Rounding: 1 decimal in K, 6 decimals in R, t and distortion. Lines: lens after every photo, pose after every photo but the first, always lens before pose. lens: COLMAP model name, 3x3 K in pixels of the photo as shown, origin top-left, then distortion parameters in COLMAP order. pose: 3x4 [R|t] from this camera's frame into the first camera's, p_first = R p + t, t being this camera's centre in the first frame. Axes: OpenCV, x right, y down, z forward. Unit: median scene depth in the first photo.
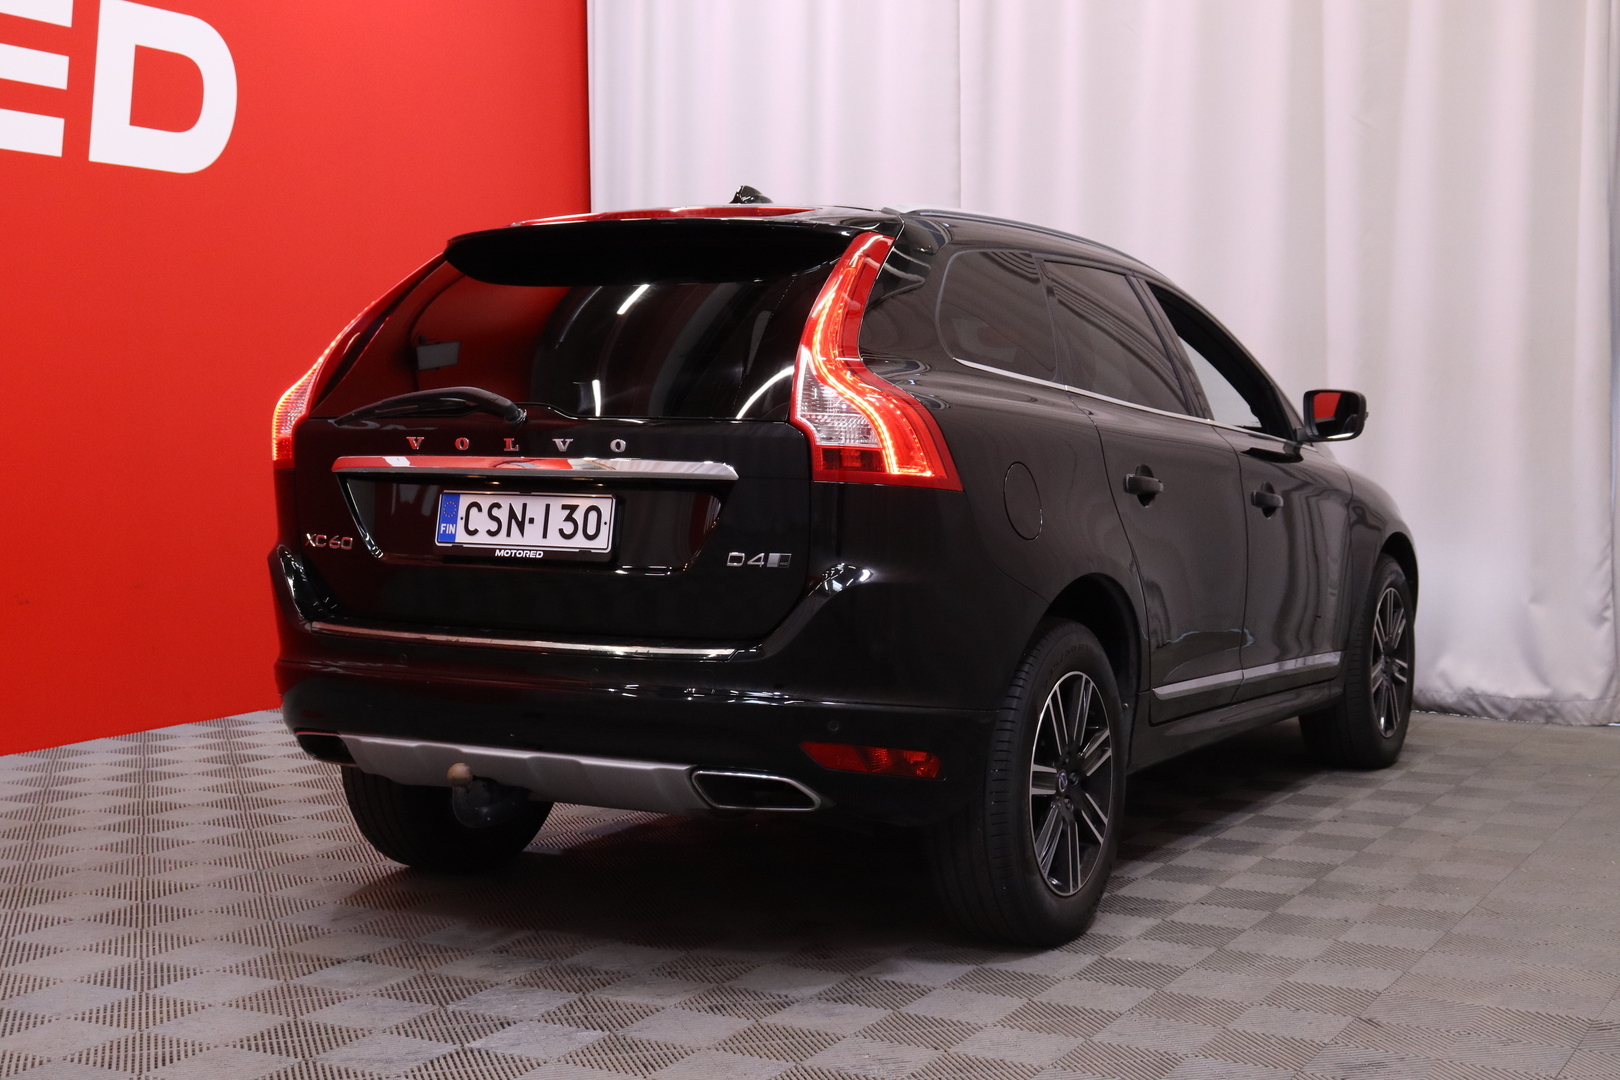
lens RADIAL K [[2253.7, 0, 810.0], [0, 2253.7, 540.0], [0, 0, 1]] dist [-0.079458, -0.029423]
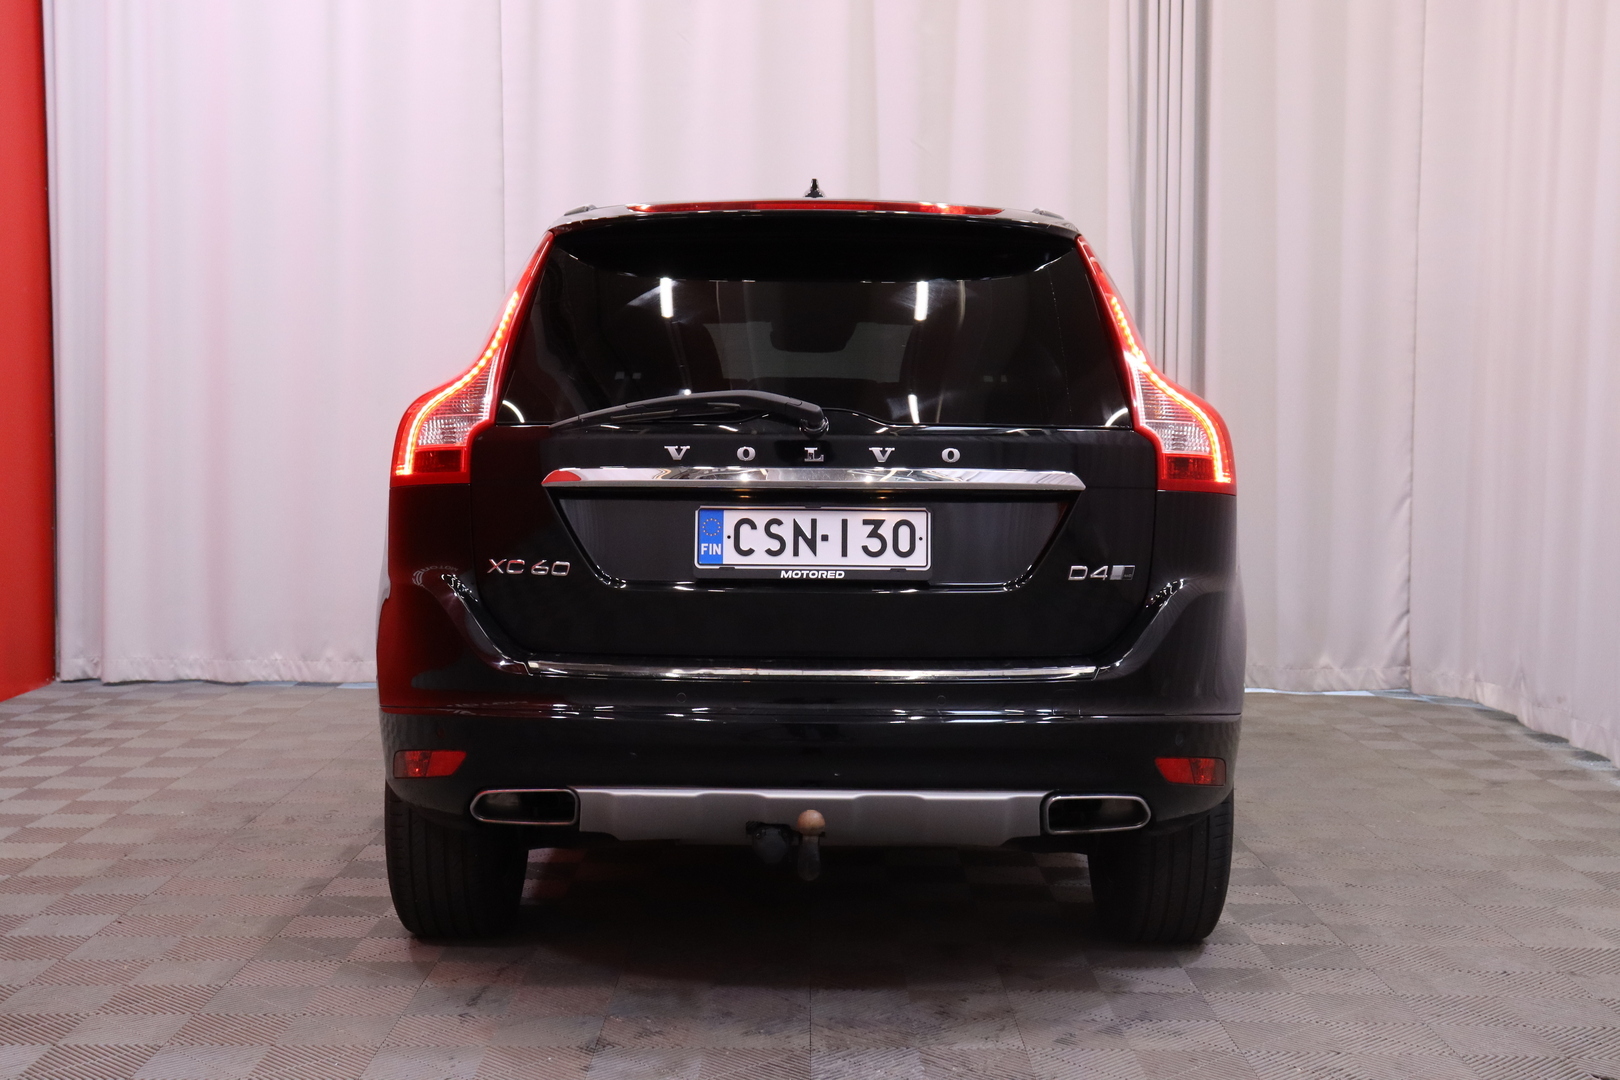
lens RADIAL K [[2118.9, 0, 810.0], [0, 2118.9, 540.0], [0, 0, 1]] dist [0.034366, 0.043833]
pose [[0.886976, -0.026376, 0.461062, -0.528014], [0.023873, 0.999652, 0.011262, -0.017621], [-0.461198, 0.001018, 0.887297, 0.242812]]
